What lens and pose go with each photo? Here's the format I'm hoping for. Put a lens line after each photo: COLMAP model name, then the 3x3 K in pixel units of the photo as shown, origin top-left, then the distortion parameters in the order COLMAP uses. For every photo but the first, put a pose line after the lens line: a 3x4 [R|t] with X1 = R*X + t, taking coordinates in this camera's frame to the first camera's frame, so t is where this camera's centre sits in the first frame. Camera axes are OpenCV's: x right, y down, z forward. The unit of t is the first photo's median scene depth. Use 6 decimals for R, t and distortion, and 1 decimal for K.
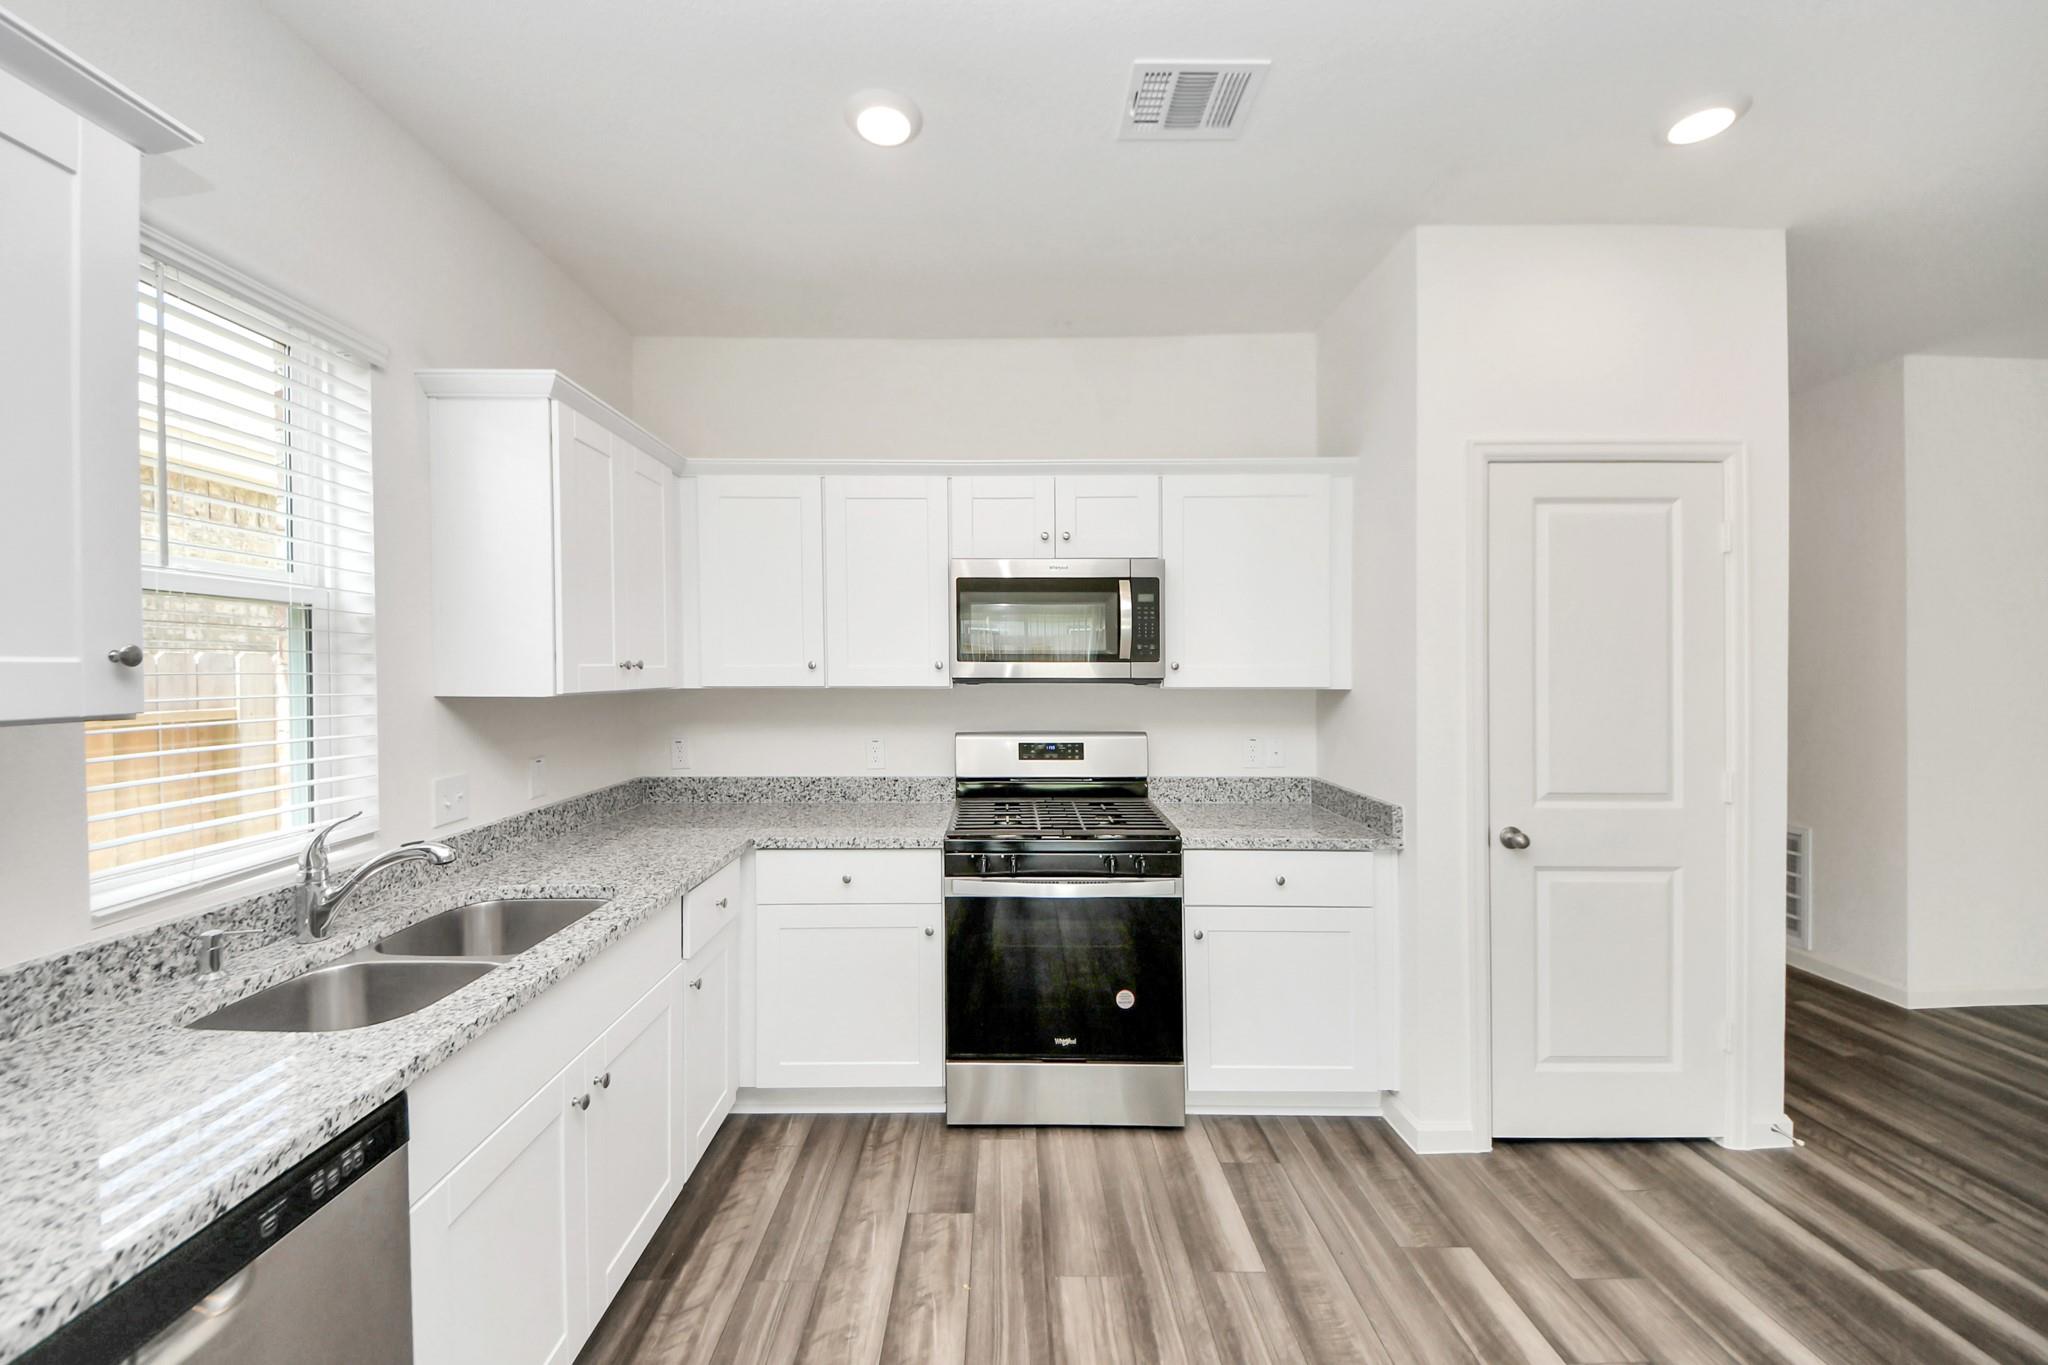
lens RADIAL K [[791.1, 0, 1008.9], [0, 791.1, 671.4], [0, 0, 1]] dist [-0.002771, -0.000628]
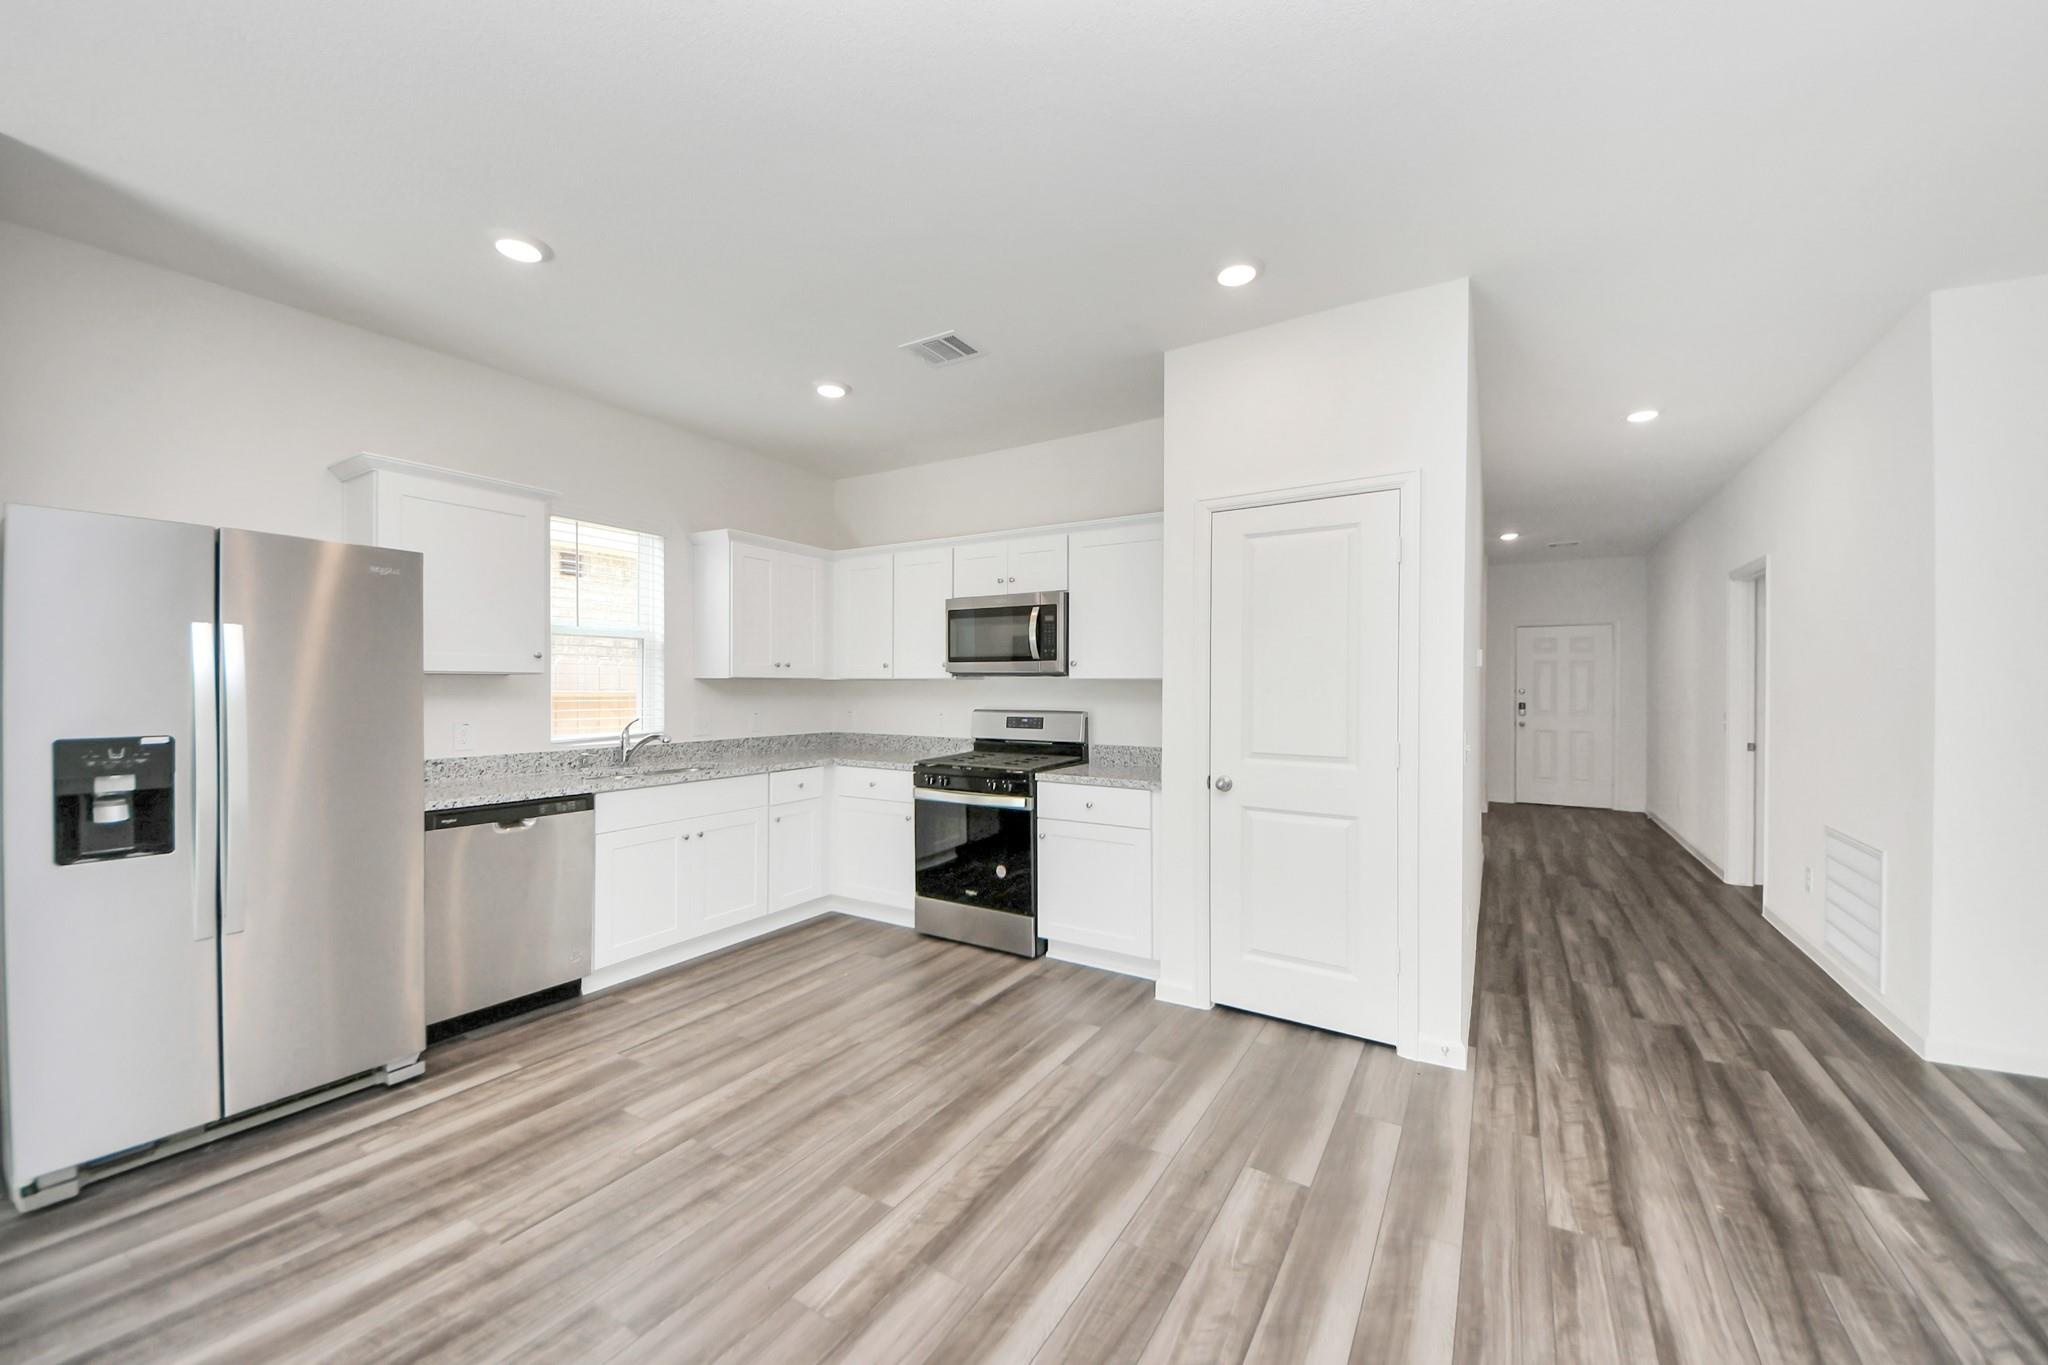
lens RADIAL K [[791.1, 0, 1018.0], [0, 791.1, 682.7], [0, 0, 1]] dist [-0.002771, -0.000628]
pose [[0.849925, 0.000235, -0.526904, 1.011531], [-0.006620, 0.999926, -0.010232, 0.050304], [0.526862, 0.012184, 0.849863, -0.336465]]
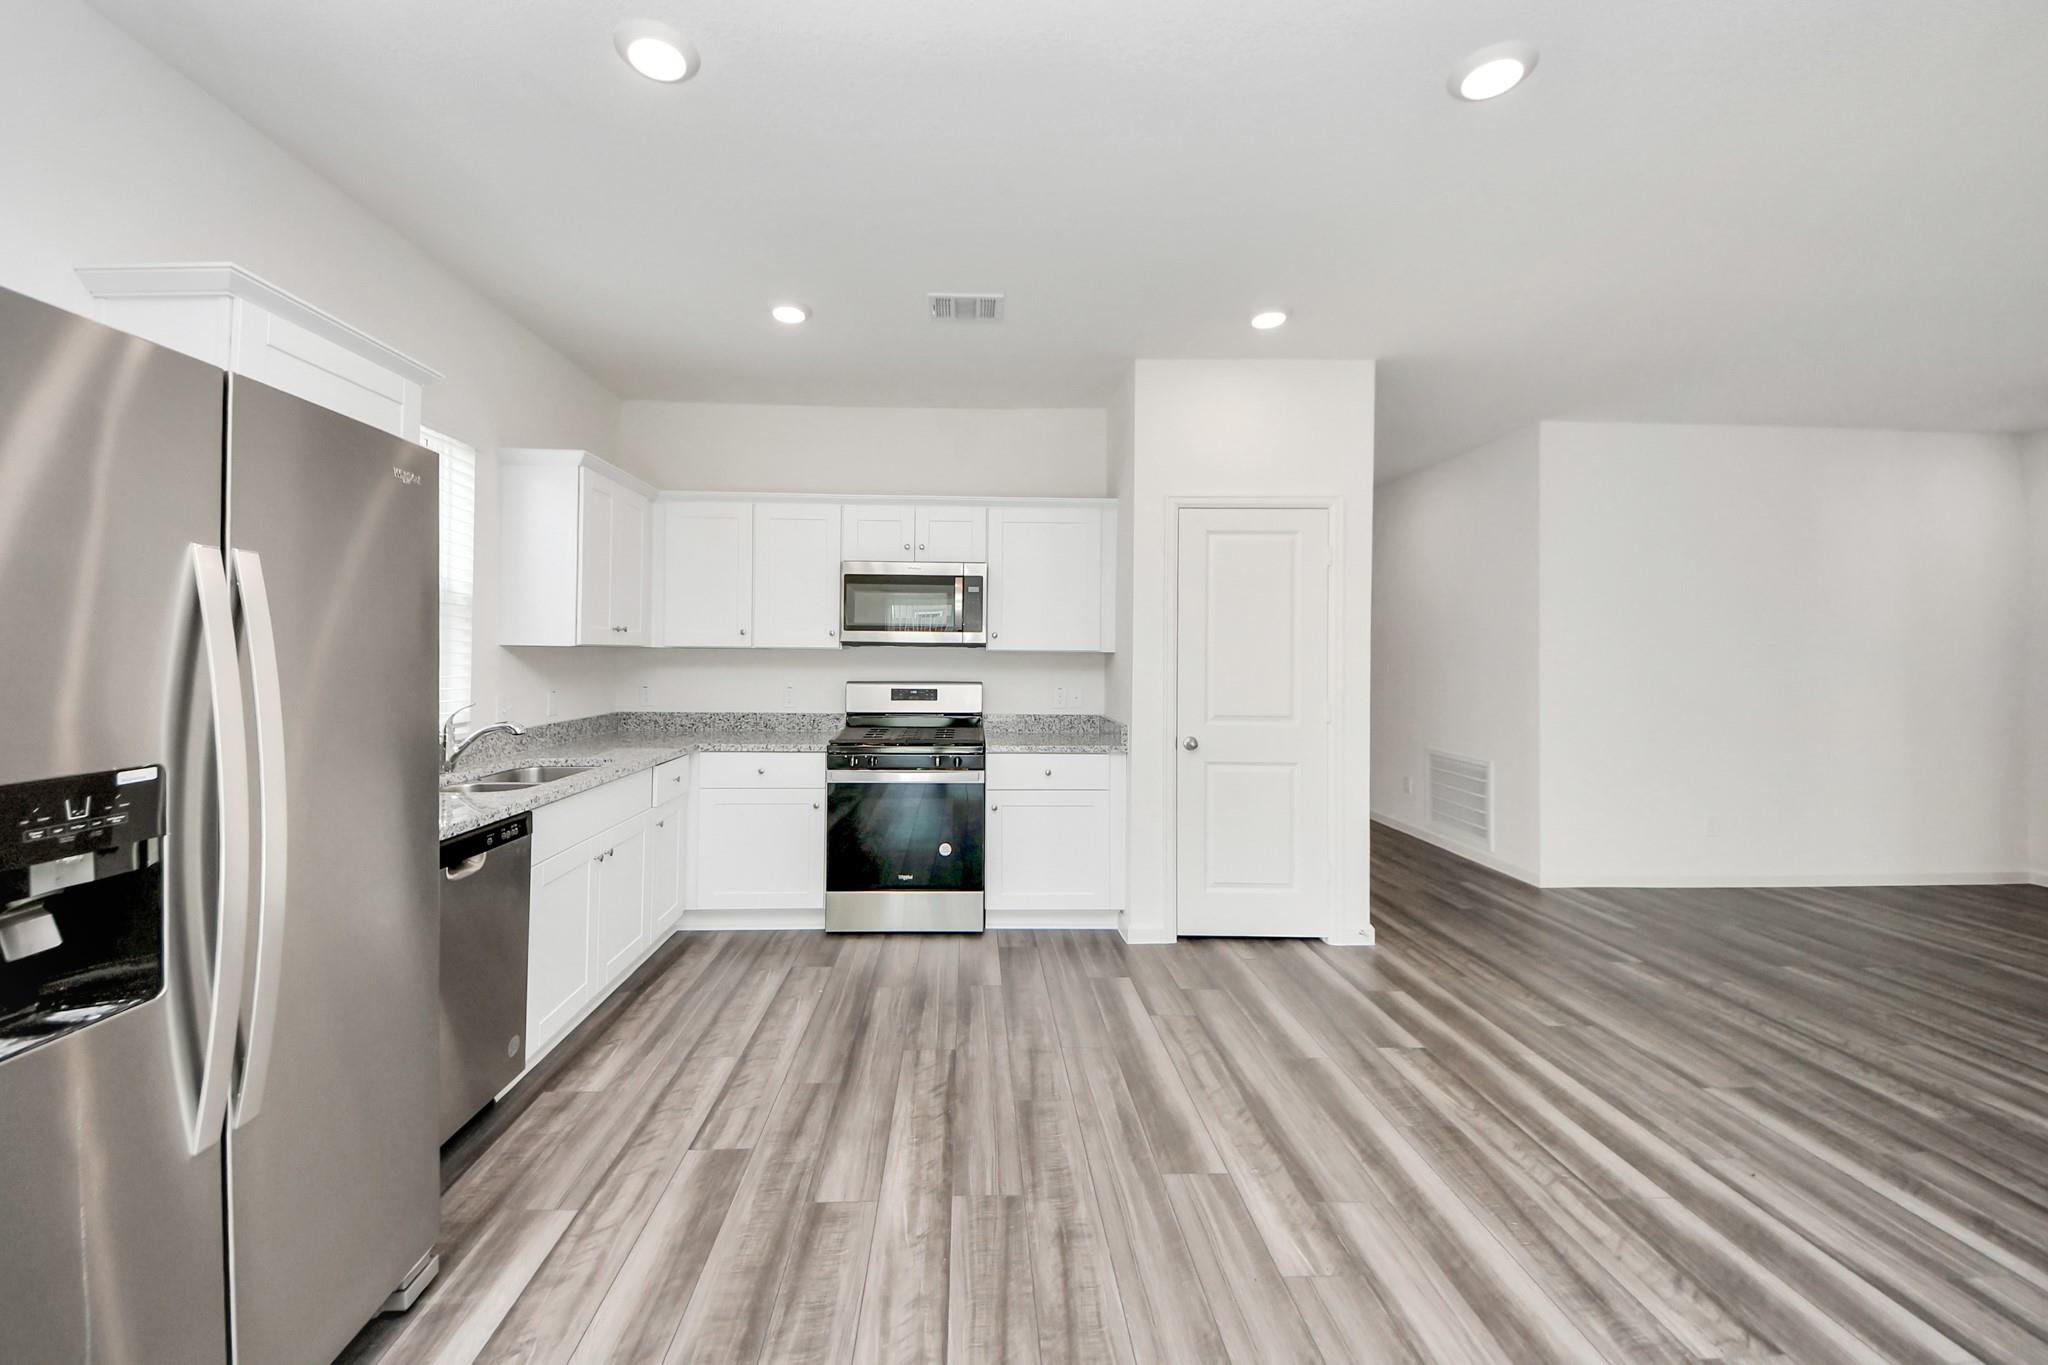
lens RADIAL K [[791.1, 0, 991.4], [0, 791.1, 657.1], [0, 0, 1]] dist [-0.002771, -0.000628]
pose [[0.999806, 0.006229, 0.018709, 0.204643], [-0.006155, 0.999973, -0.004009, 0.045790], [-0.018734, 0.003893, 0.999817, -0.533918]]
